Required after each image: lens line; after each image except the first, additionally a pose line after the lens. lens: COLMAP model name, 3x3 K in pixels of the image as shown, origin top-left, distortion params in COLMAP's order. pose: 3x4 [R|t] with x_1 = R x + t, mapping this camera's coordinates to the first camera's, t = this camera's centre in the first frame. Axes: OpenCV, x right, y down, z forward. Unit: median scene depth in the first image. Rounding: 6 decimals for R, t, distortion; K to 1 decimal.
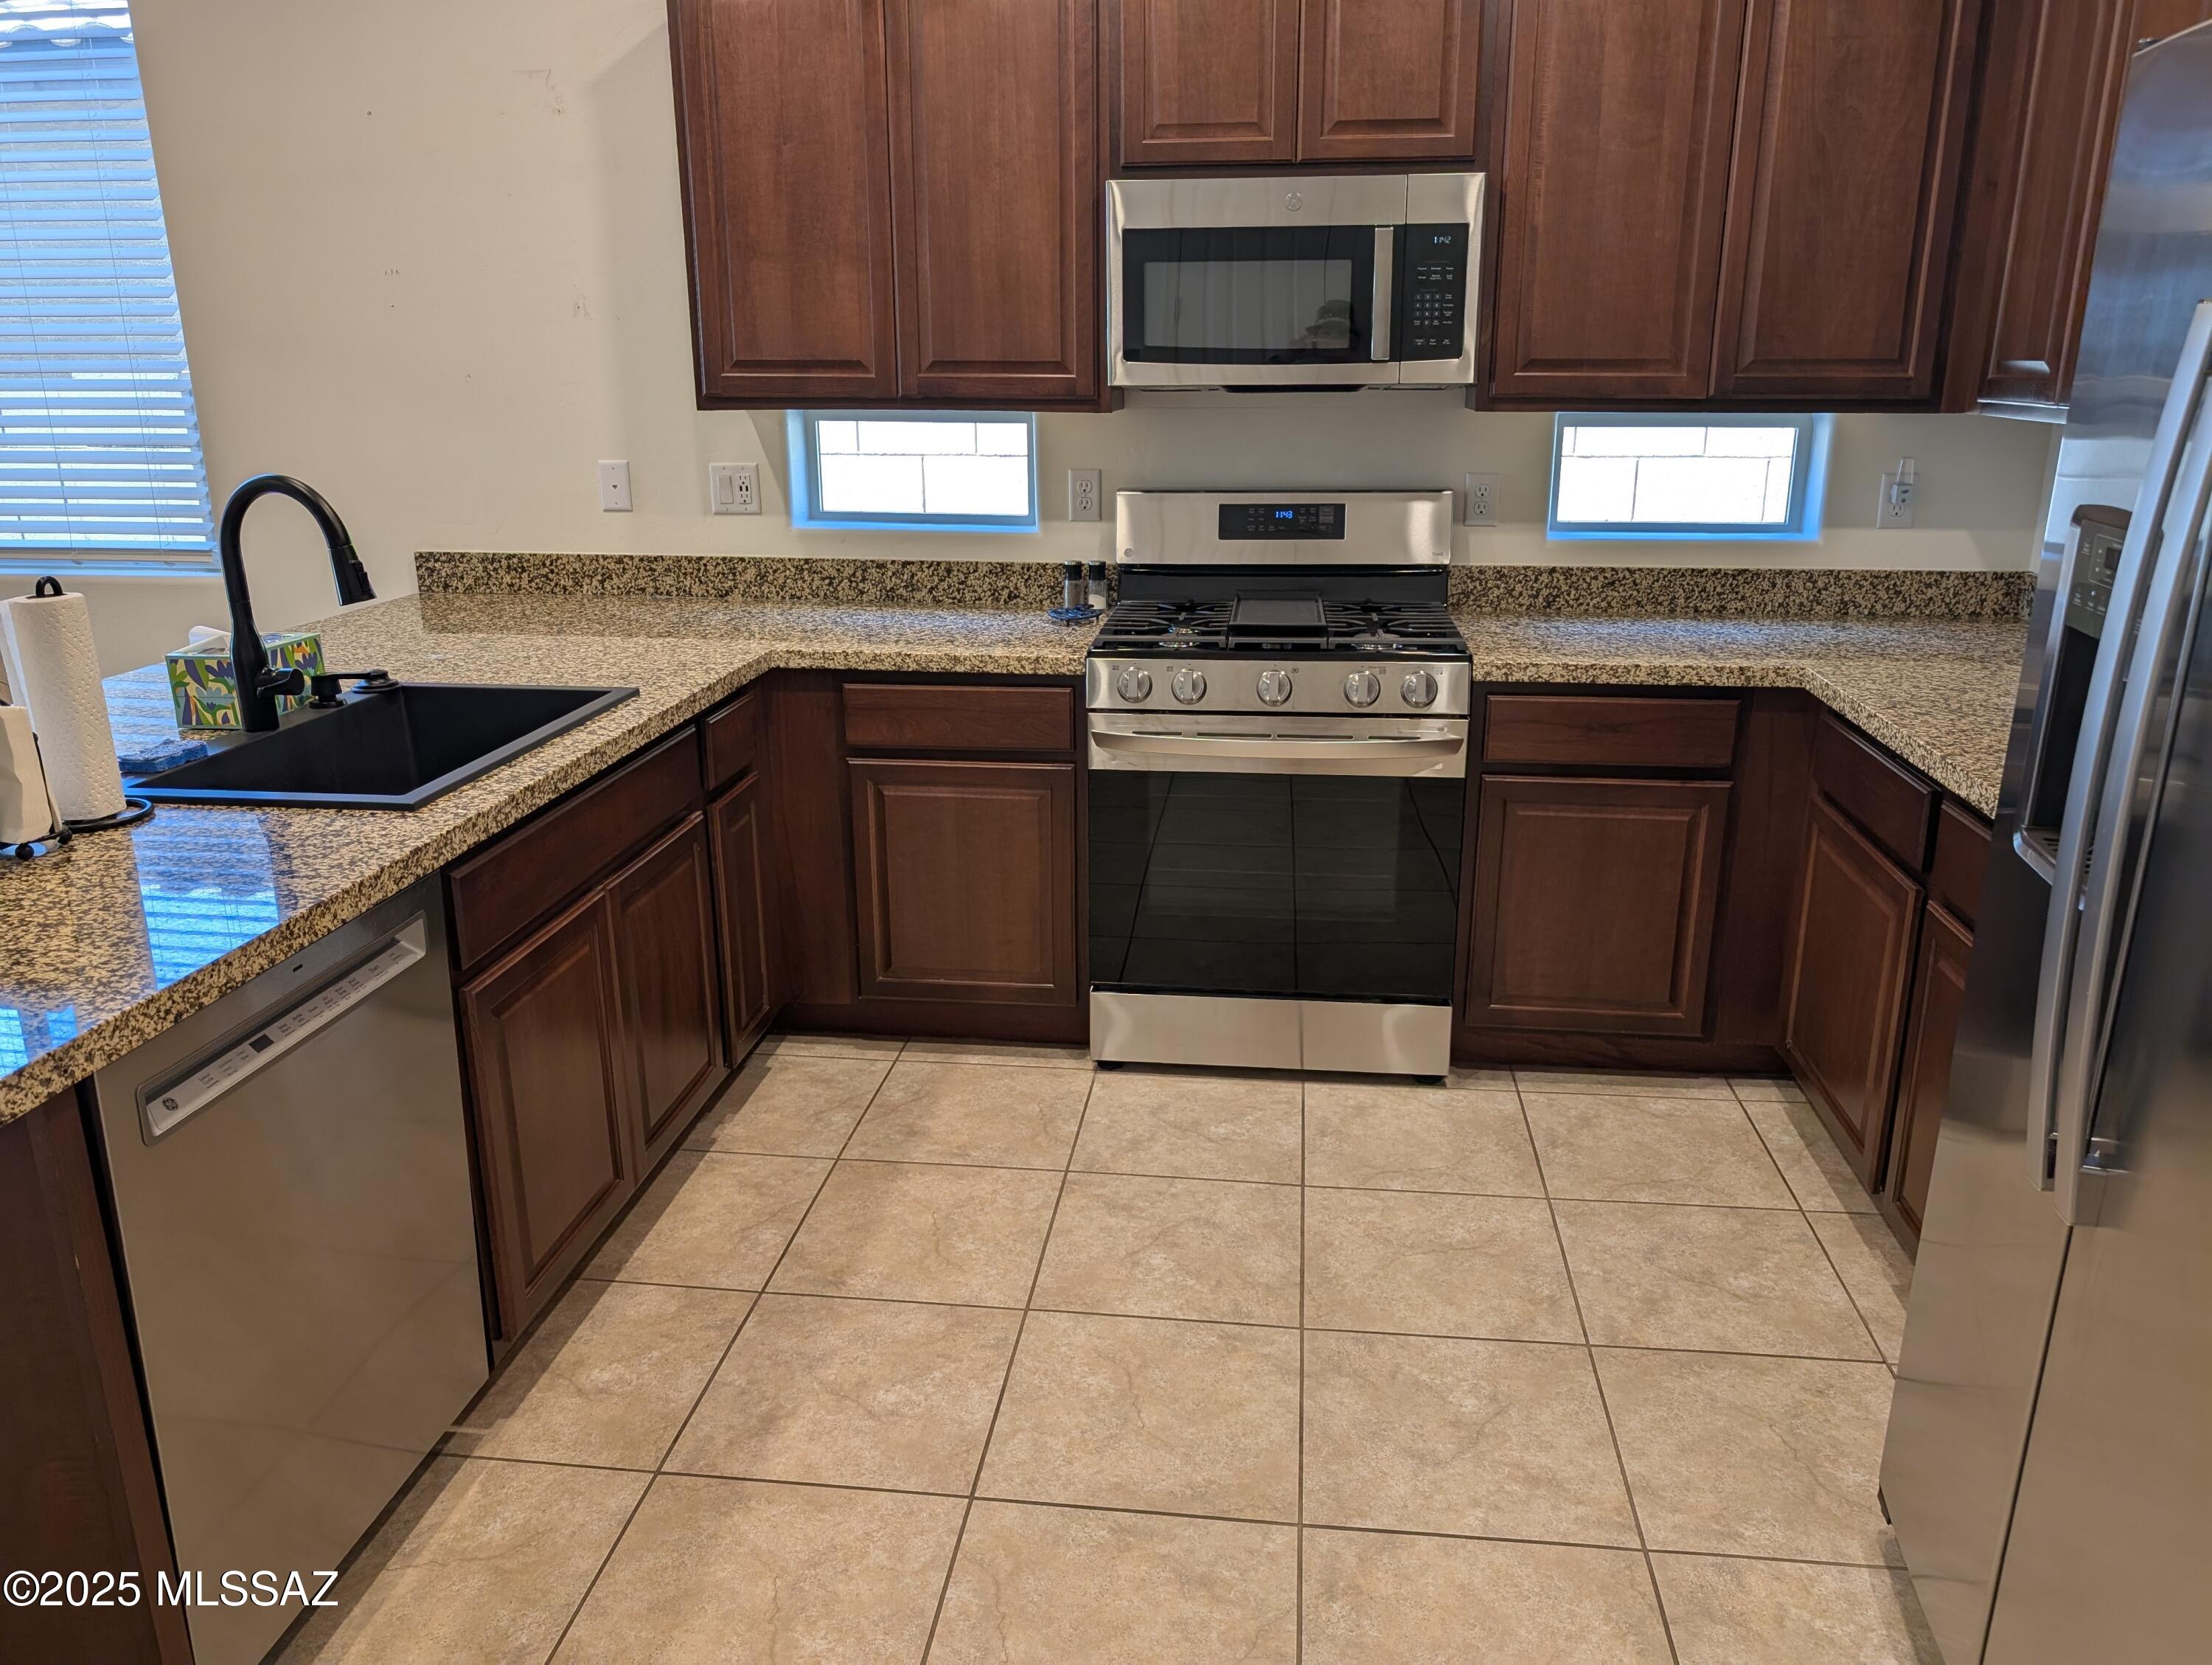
lens RADIAL K [[1592.7, 0, 1113.5], [0, 1592.7, 823.8], [0, 0, 1]] dist [0.032015, -0.036146]
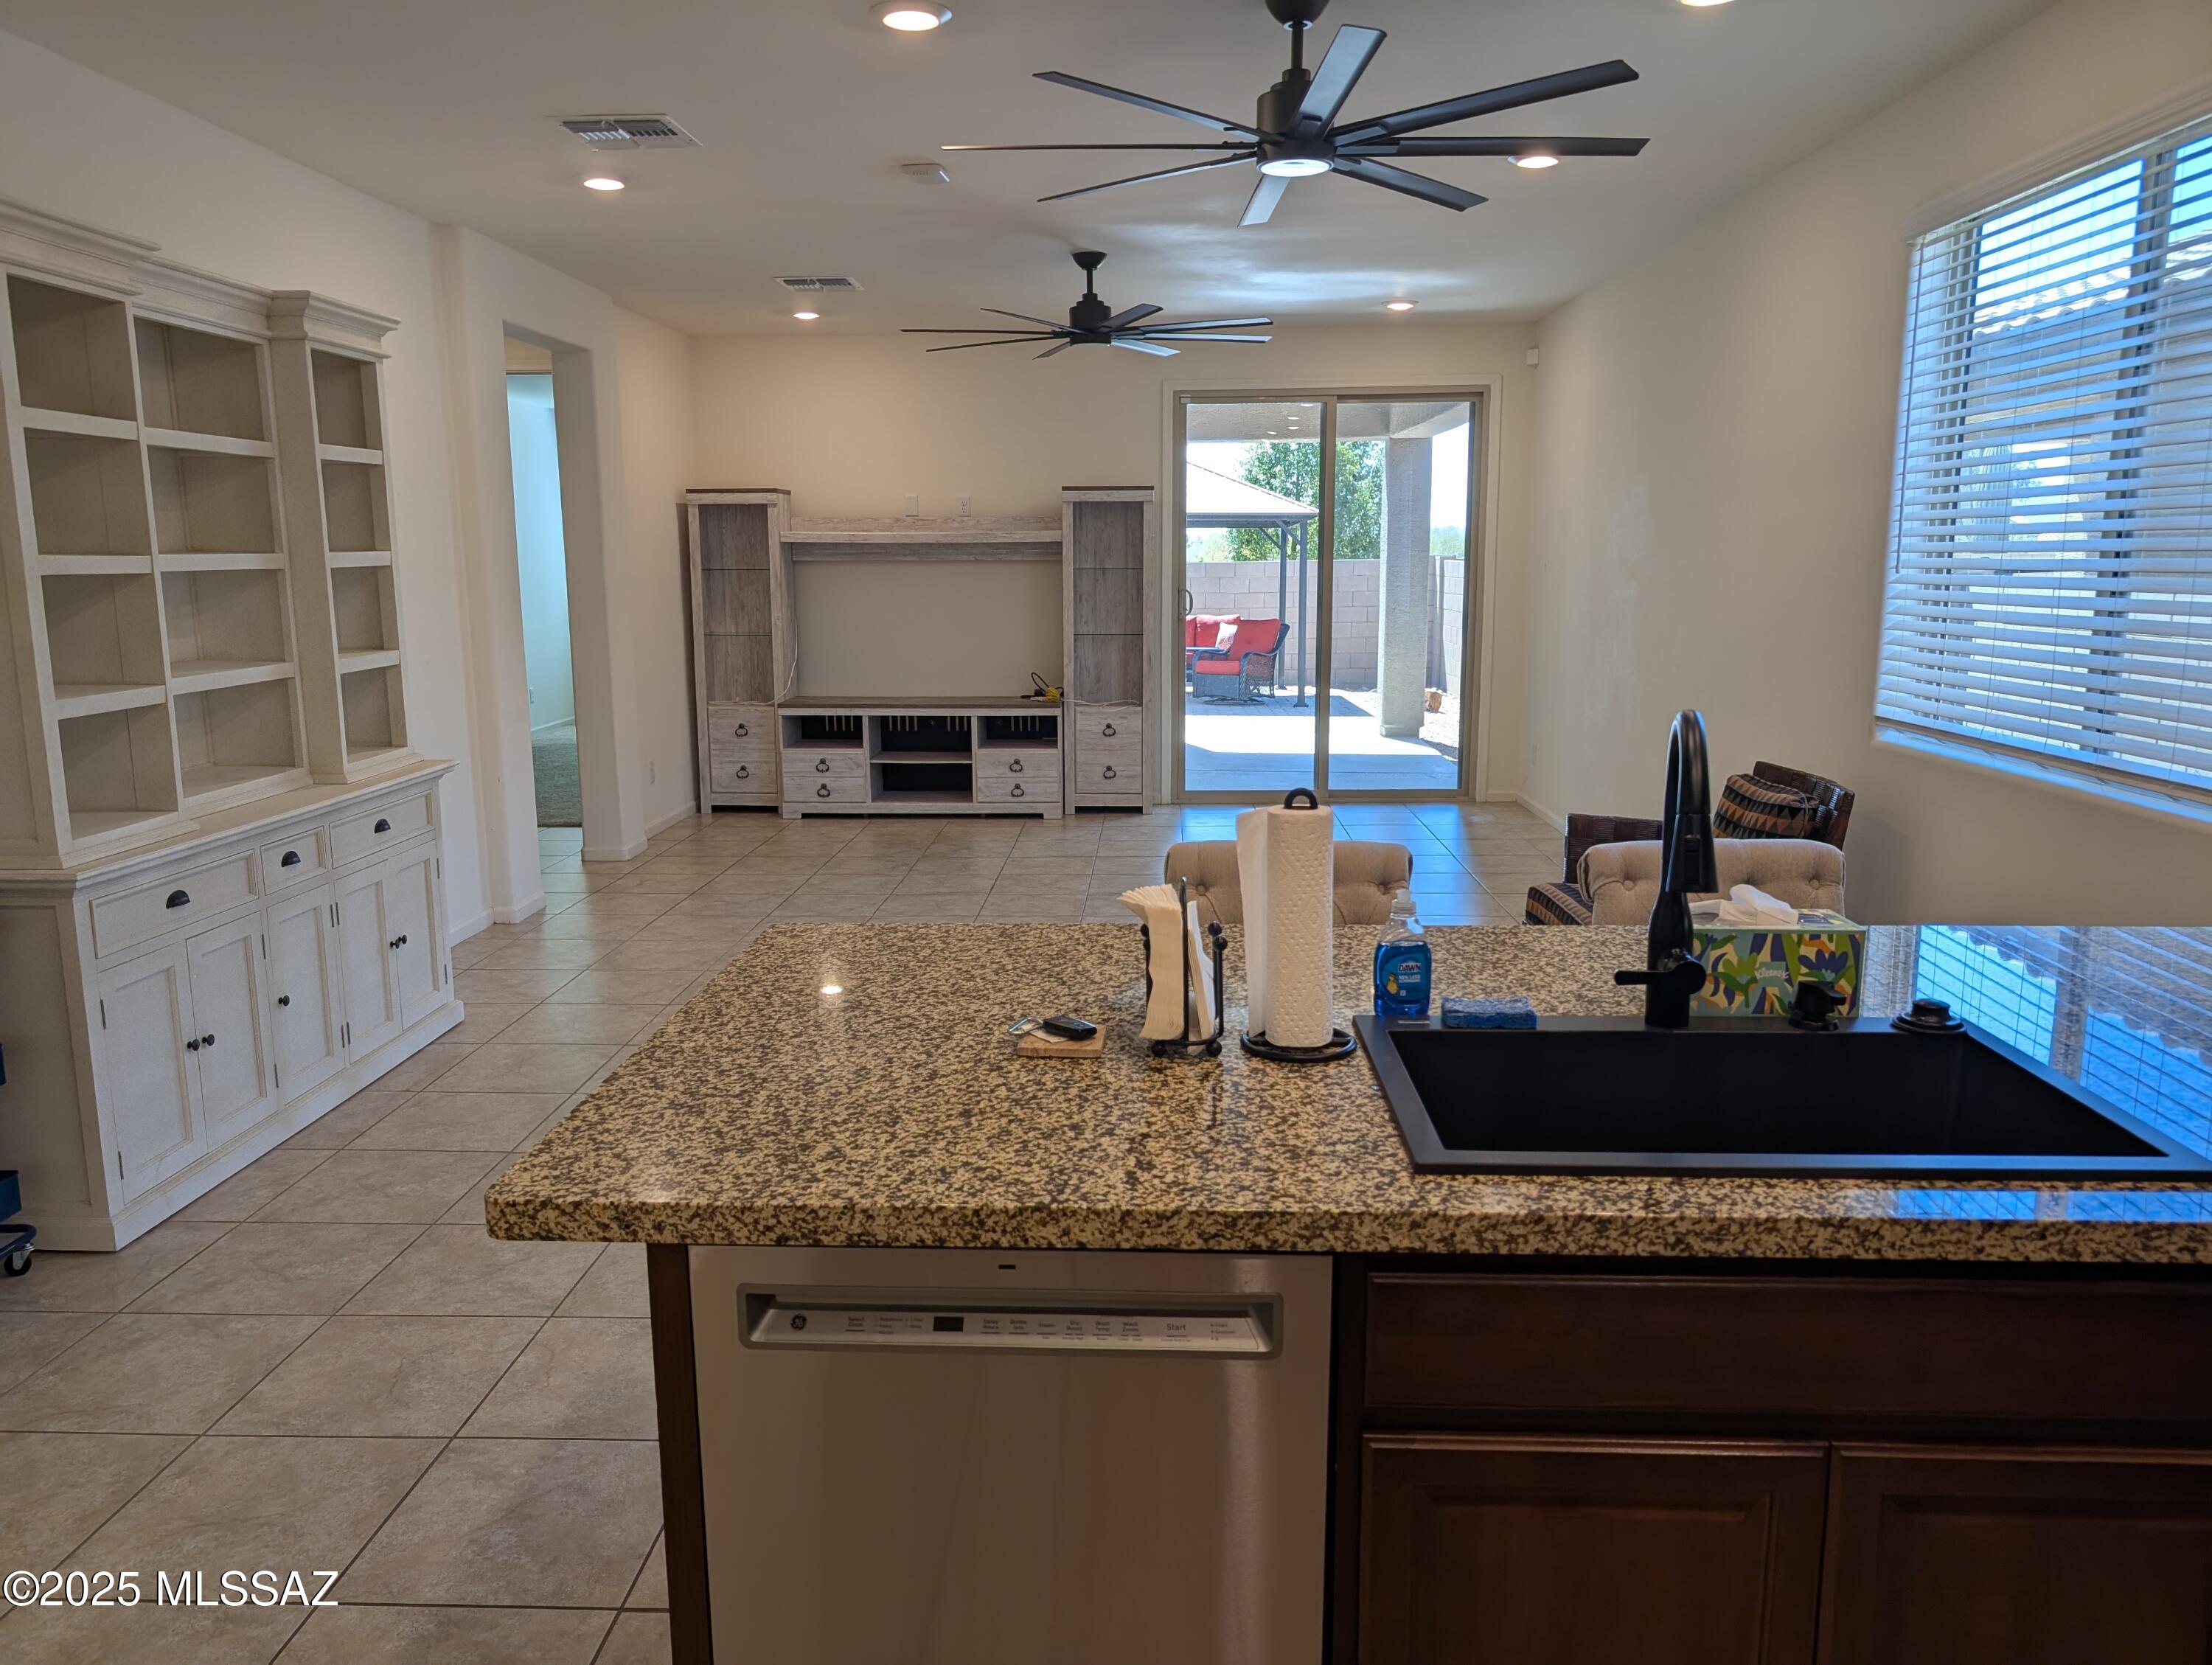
lens RADIAL K [[1588.6, 0, 1100.2], [0, 1588.6, 847.3], [0, 0, 1]] dist [0.045857, -0.050224]
pose [[0.076811, 0.183629, -0.979990, 0.151443], [-0.280450, 0.947189, 0.155501, -0.144140], [0.956790, 0.262894, 0.124253, 0.482910]]
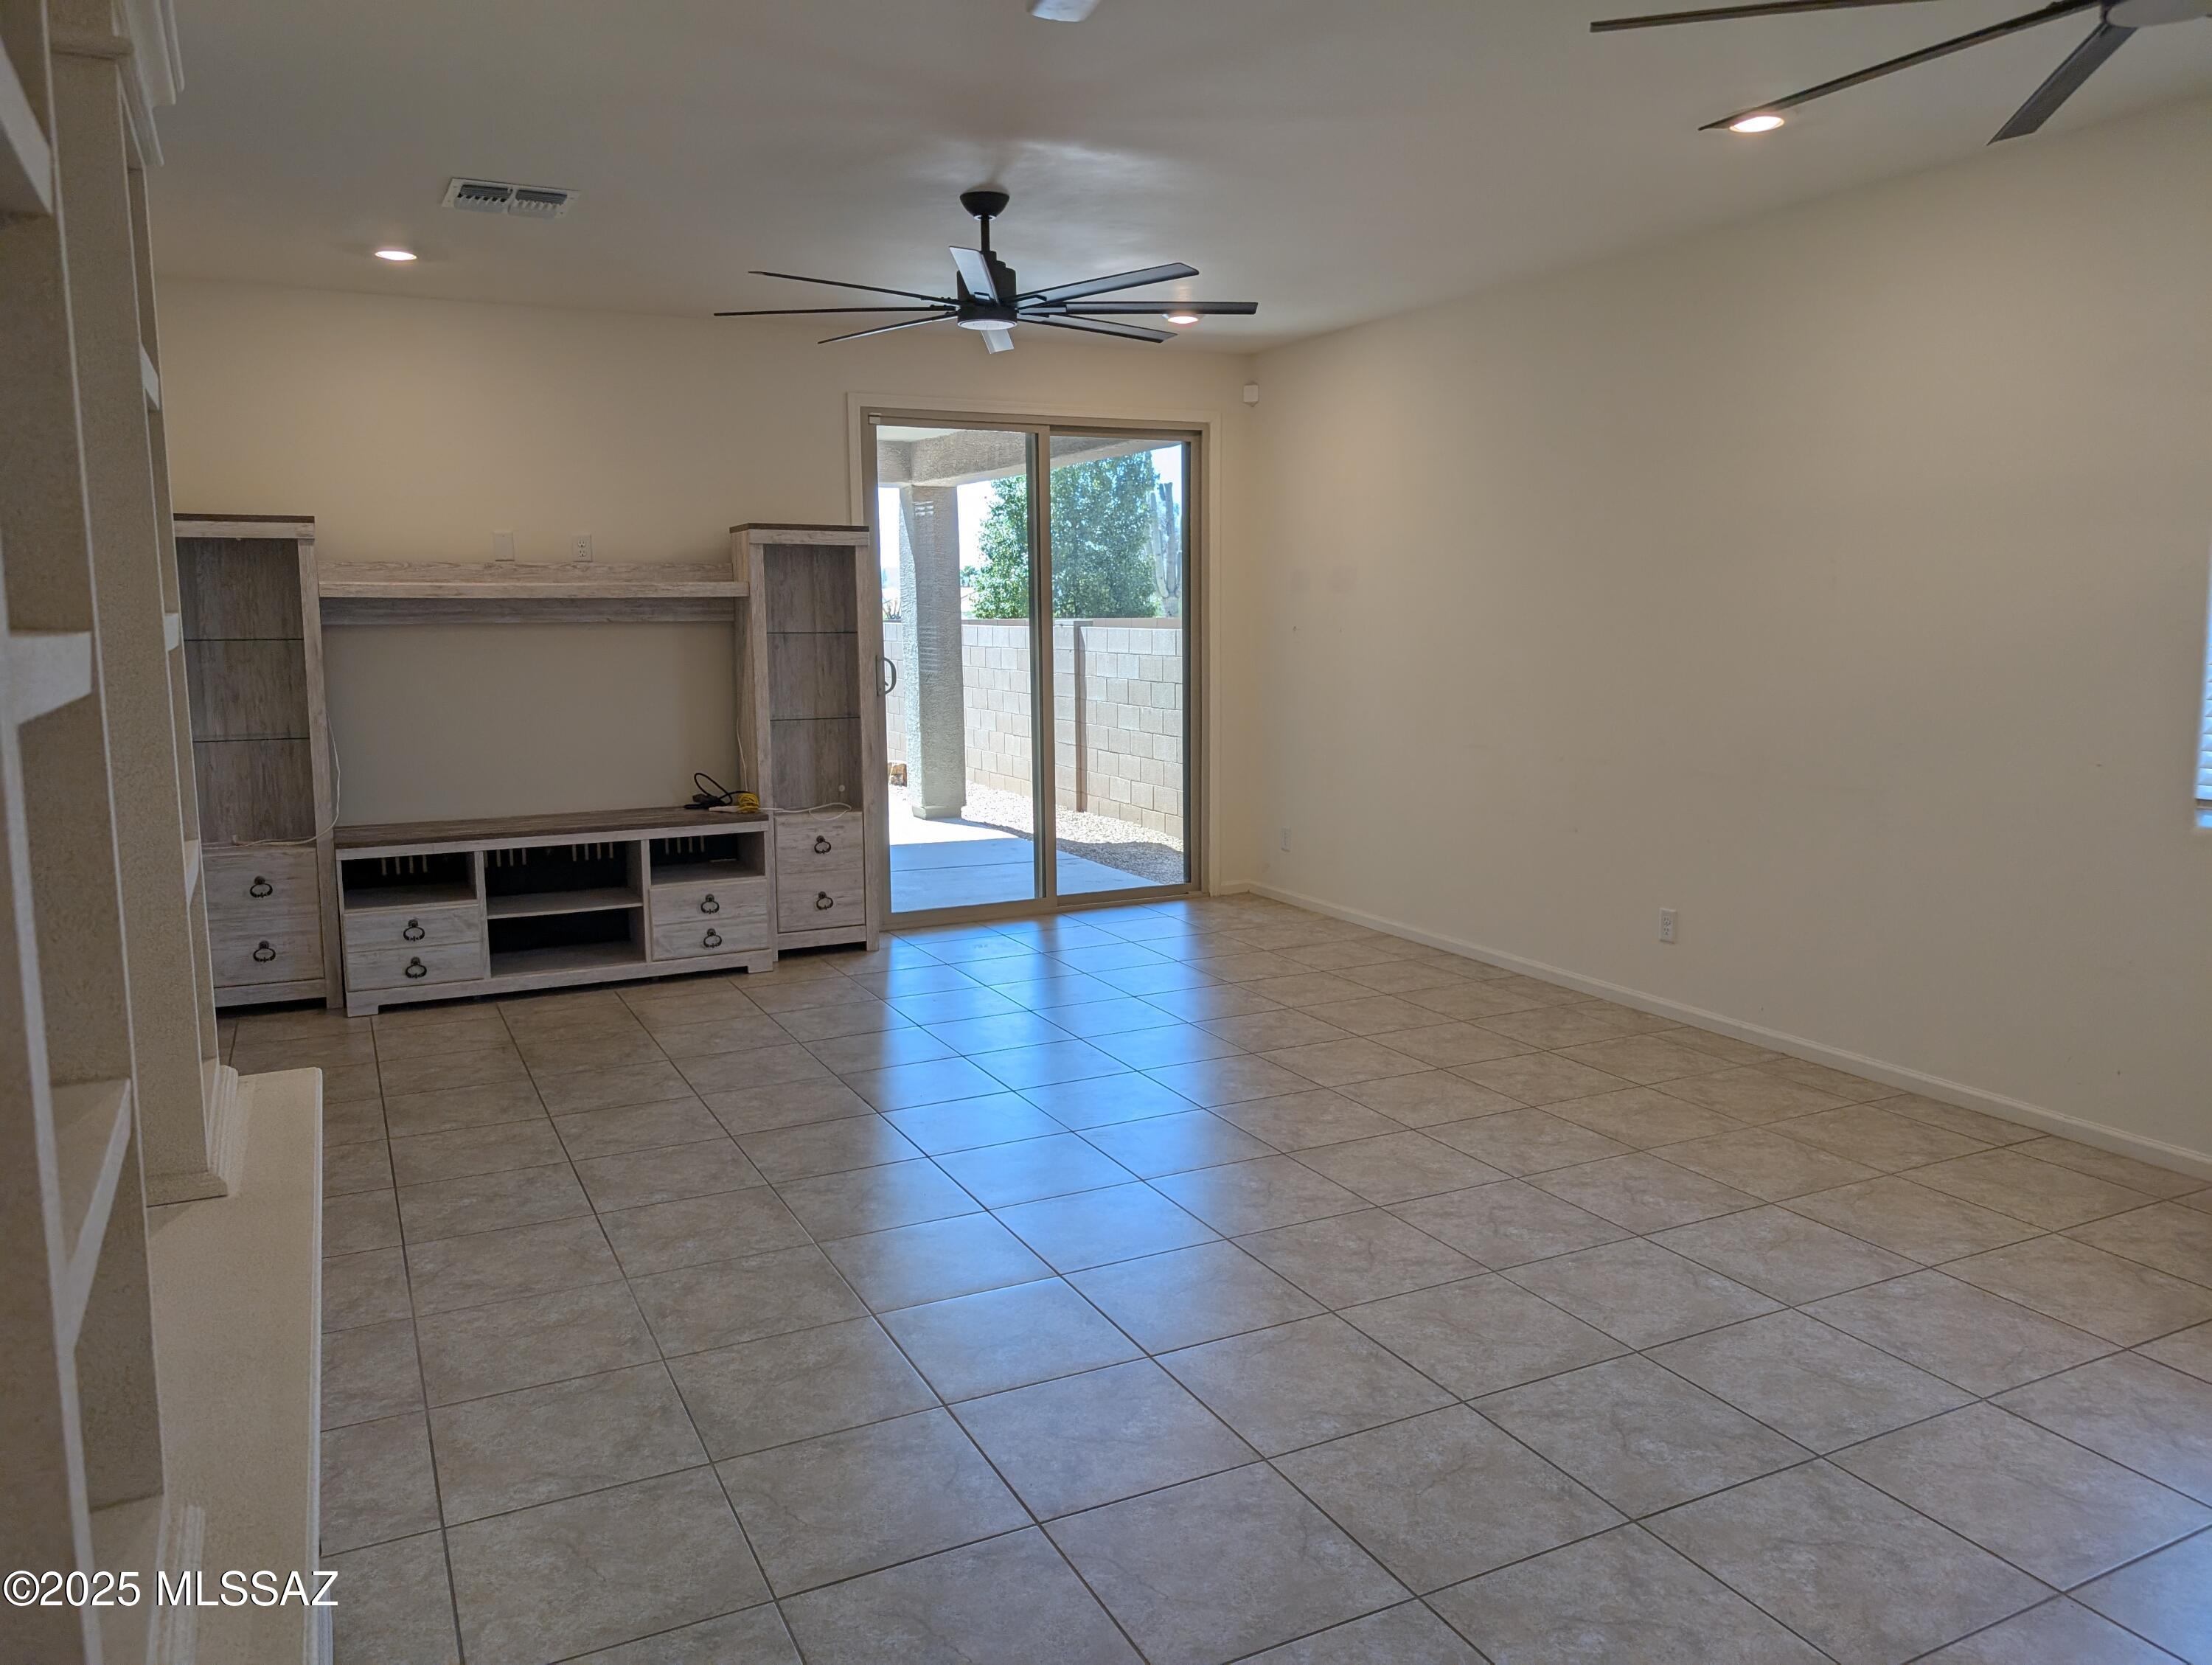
lens RADIAL K [[1588.7, 0, 1105.9], [0, 1588.7, 822.4], [0, 0, 1]] dist [0.053975, -0.081446]
pose [[0.546592, 0.110639, -0.830058, -0.667252], [-0.233907, 0.971951, -0.024475, 0.023851], [0.804068, 0.207534, 0.557140, -0.083367]]
